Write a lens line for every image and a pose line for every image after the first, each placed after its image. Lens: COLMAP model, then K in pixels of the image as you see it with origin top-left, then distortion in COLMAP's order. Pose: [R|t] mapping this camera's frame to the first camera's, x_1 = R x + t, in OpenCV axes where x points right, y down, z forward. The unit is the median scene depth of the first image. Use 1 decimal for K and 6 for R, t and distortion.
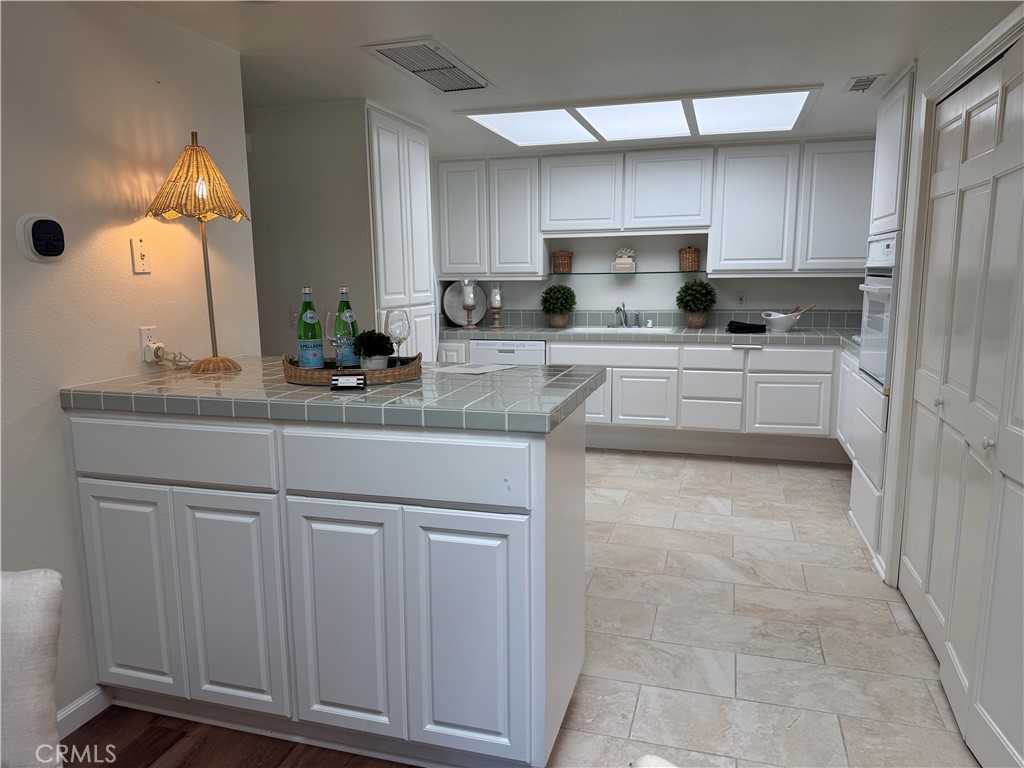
lens RADIAL K [[717.1, 0, 501.3], [0, 717.1, 392.6], [0, 0, 1]] dist [0.070616, -0.105914]
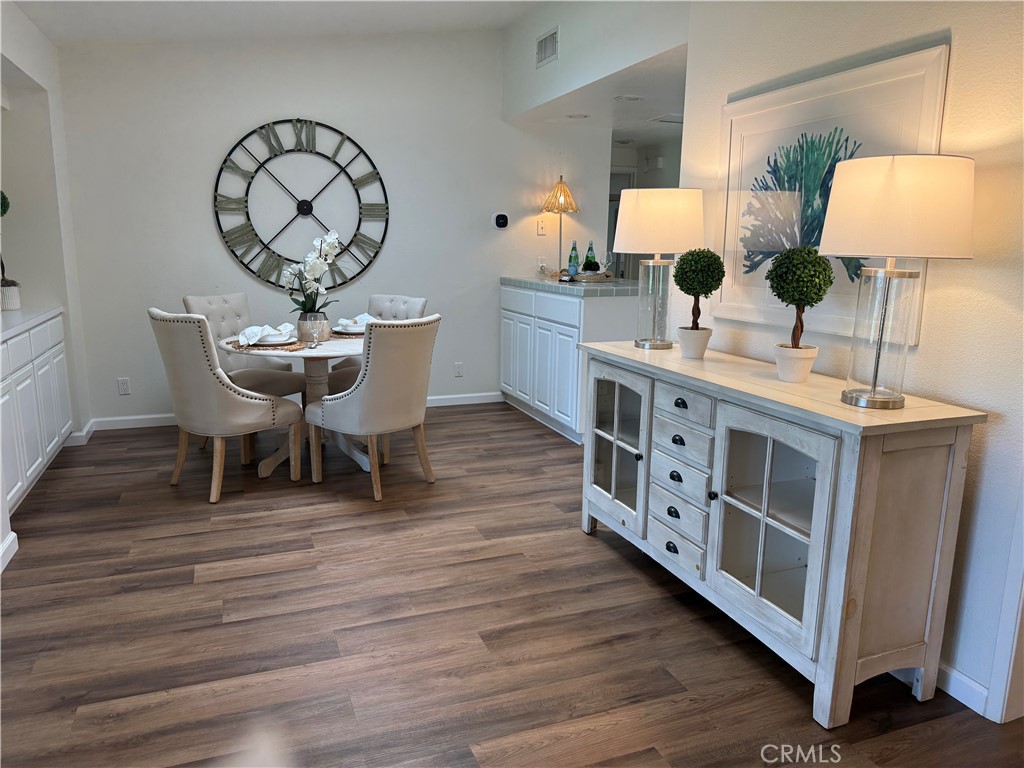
lens RADIAL K [[717.1, 0, 513.0], [0, 717.1, 385.3], [0, 0, 1]] dist [0.070616, -0.105914]
pose [[0.621868, 0.174685, -0.763391, 0.737029], [-0.152445, 0.983159, 0.100790, 0.057091], [0.768141, 0.053697, 0.638025, -0.319273]]
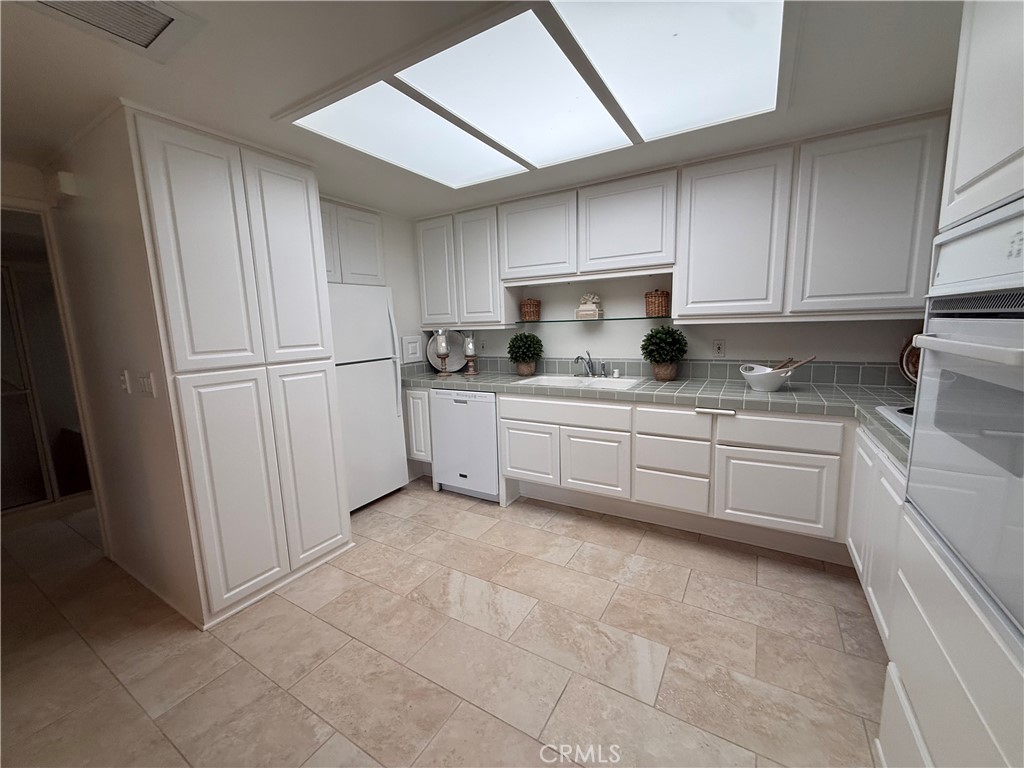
lens RADIAL K [[407.9, 0, 512.4], [0, 407.9, 384.6], [0, 0, 1]] dist [-0.001139, 0.000417]
pose [[0.970910, 0.015620, -0.238933, 0.249936], [-0.018946, 0.999753, -0.011628, -0.089844], [0.238692, 0.015816, 0.970966, 0.558561]]
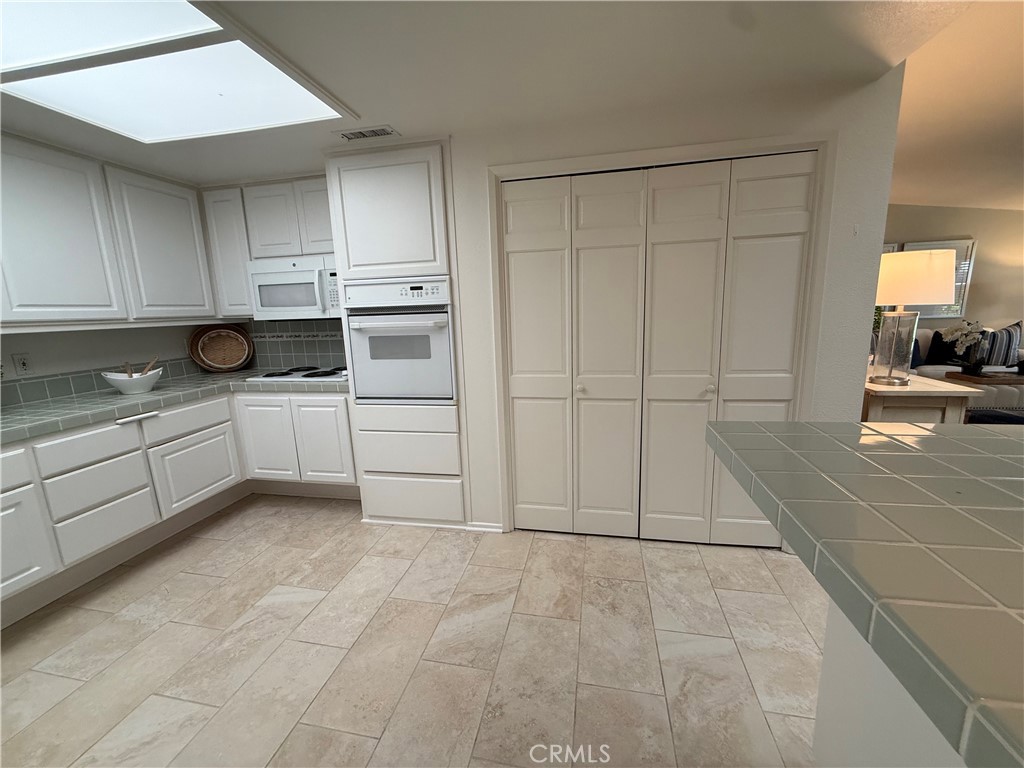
lens RADIAL K [[407.9, 0, 512.0], [0, 407.9, 383.7], [0, 0, 1]] dist [-0.001139, 0.000417]
pose [[-0.099229, -0.167941, 0.980790, -0.129683], [0.202851, 0.961543, 0.185168, -0.105393], [-0.974169, 0.217328, -0.061346, 0.679462]]
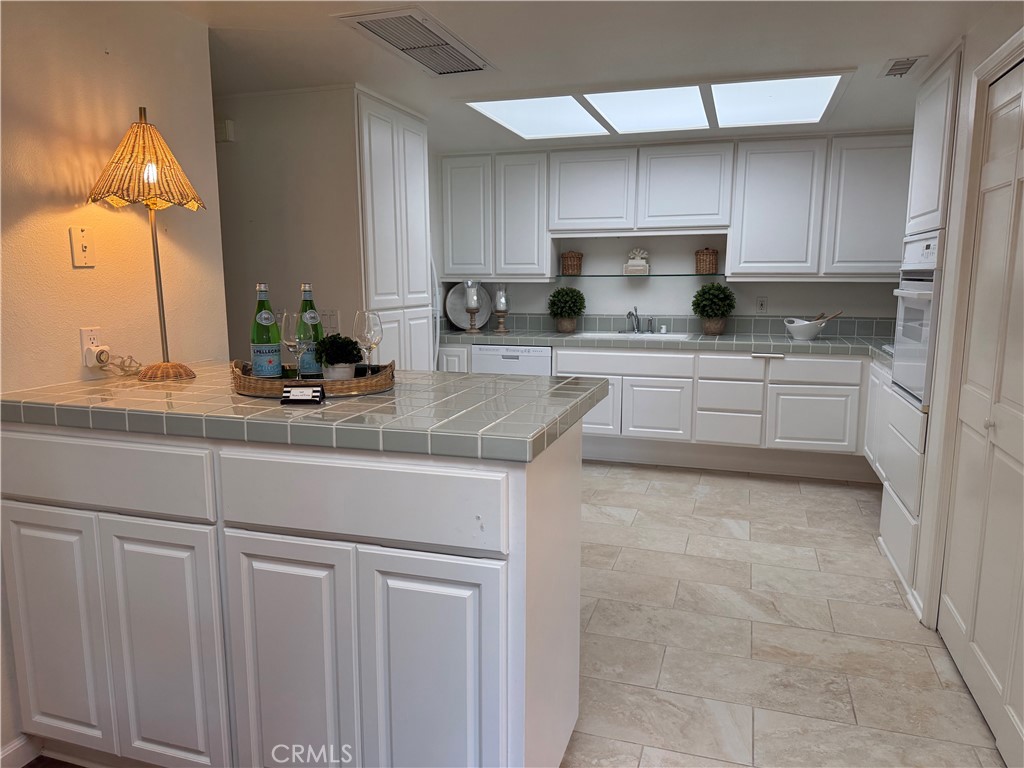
lens RADIAL K [[717.1, 0, 502.0], [0, 717.1, 392.1], [0, 0, 1]] dist [0.070616, -0.105914]
pose [[0.999703, 0.013167, -0.020485, 0.018841], [-0.013286, 0.999895, -0.005703, -0.007155], [0.020408, 0.005974, 0.999774, 0.067040]]
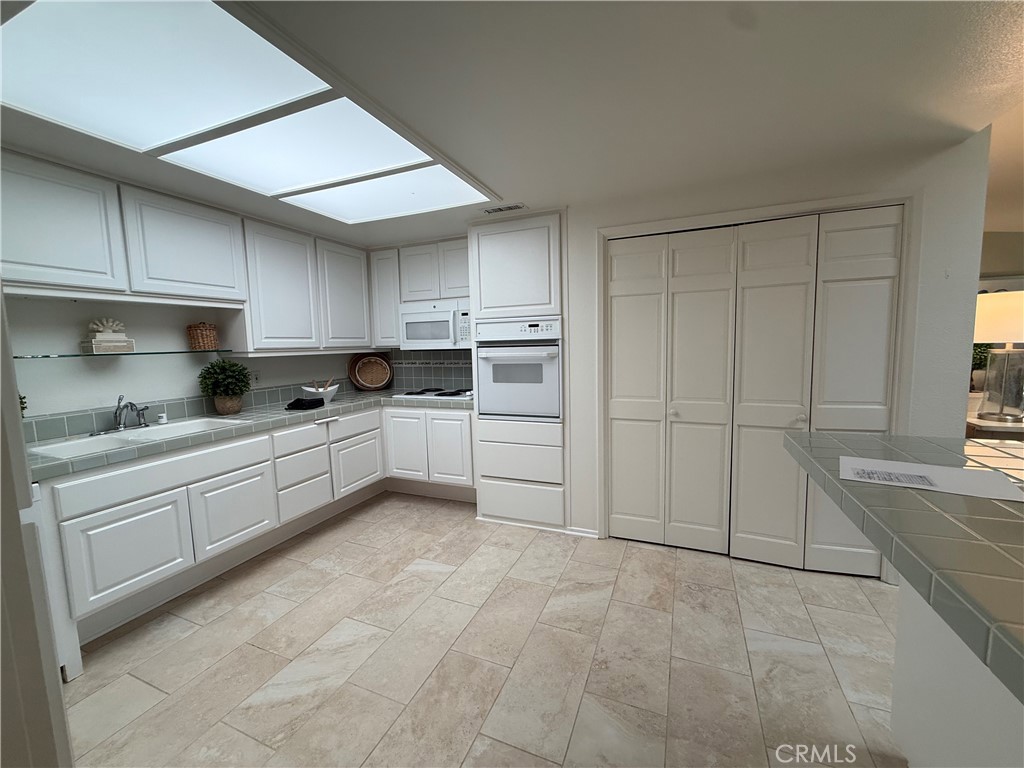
lens RADIAL K [[407.9, 0, 512.3], [0, 407.9, 383.9], [0, 0, 1]] dist [-0.001139, 0.000417]
pose [[0.095818, -0.090048, 0.991317, -0.228471], [0.192520, 0.978772, 0.070300, -0.112669], [-0.976604, 0.184112, 0.111120, 0.716770]]
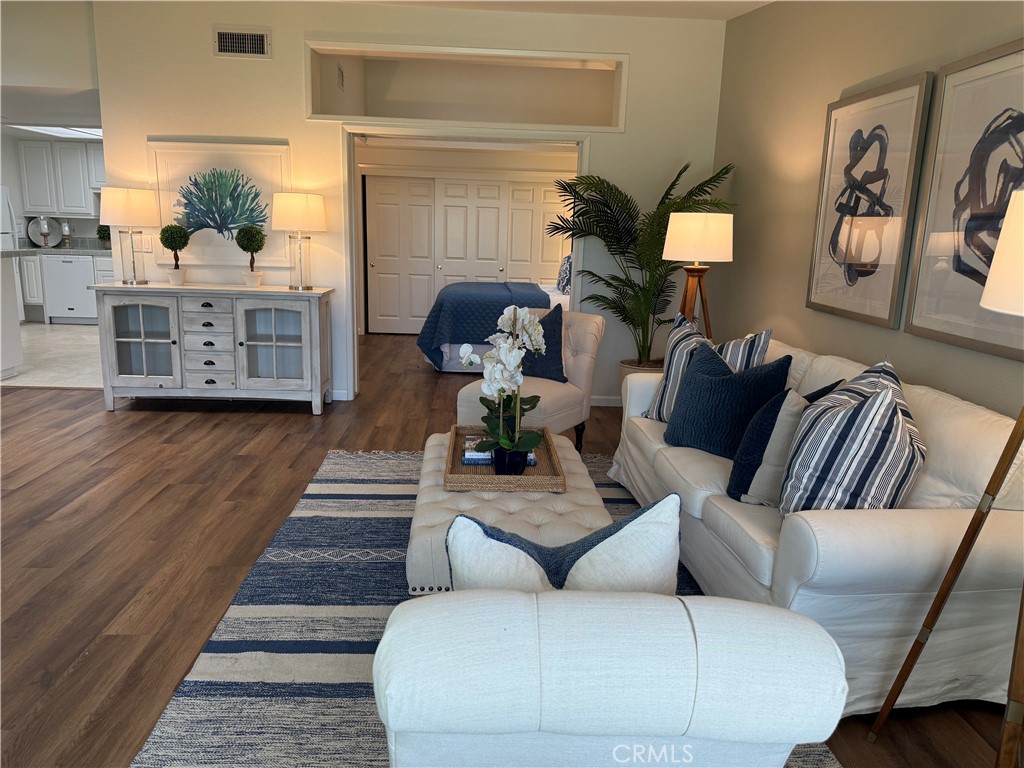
lens RADIAL K [[717.1, 0, 512.6], [0, 717.1, 382.5], [0, 0, 1]] dist [0.070616, -0.105914]
pose [[0.938913, -0.030069, 0.342839, 0.452506], [0.014244, 0.998718, 0.048584, 0.177184], [-0.343860, -0.040733, 0.938137, -1.053296]]
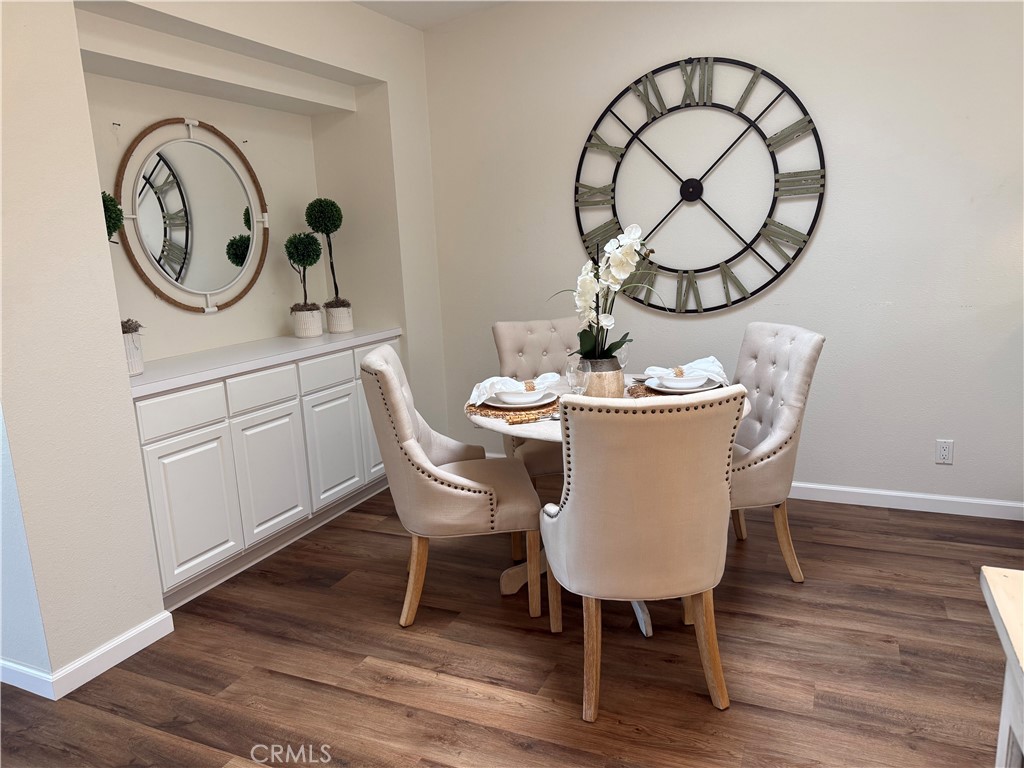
lens RADIAL K [[717.1, 0, 516.4], [0, 717.1, 386.1], [0, 0, 1]] dist [0.070616, -0.105914]
pose [[-0.122228, 0.213363, -0.969297, 0.438031], [-0.121686, 0.966030, 0.227989, -0.003377], [0.985014, 0.145816, -0.092112, 0.055539]]
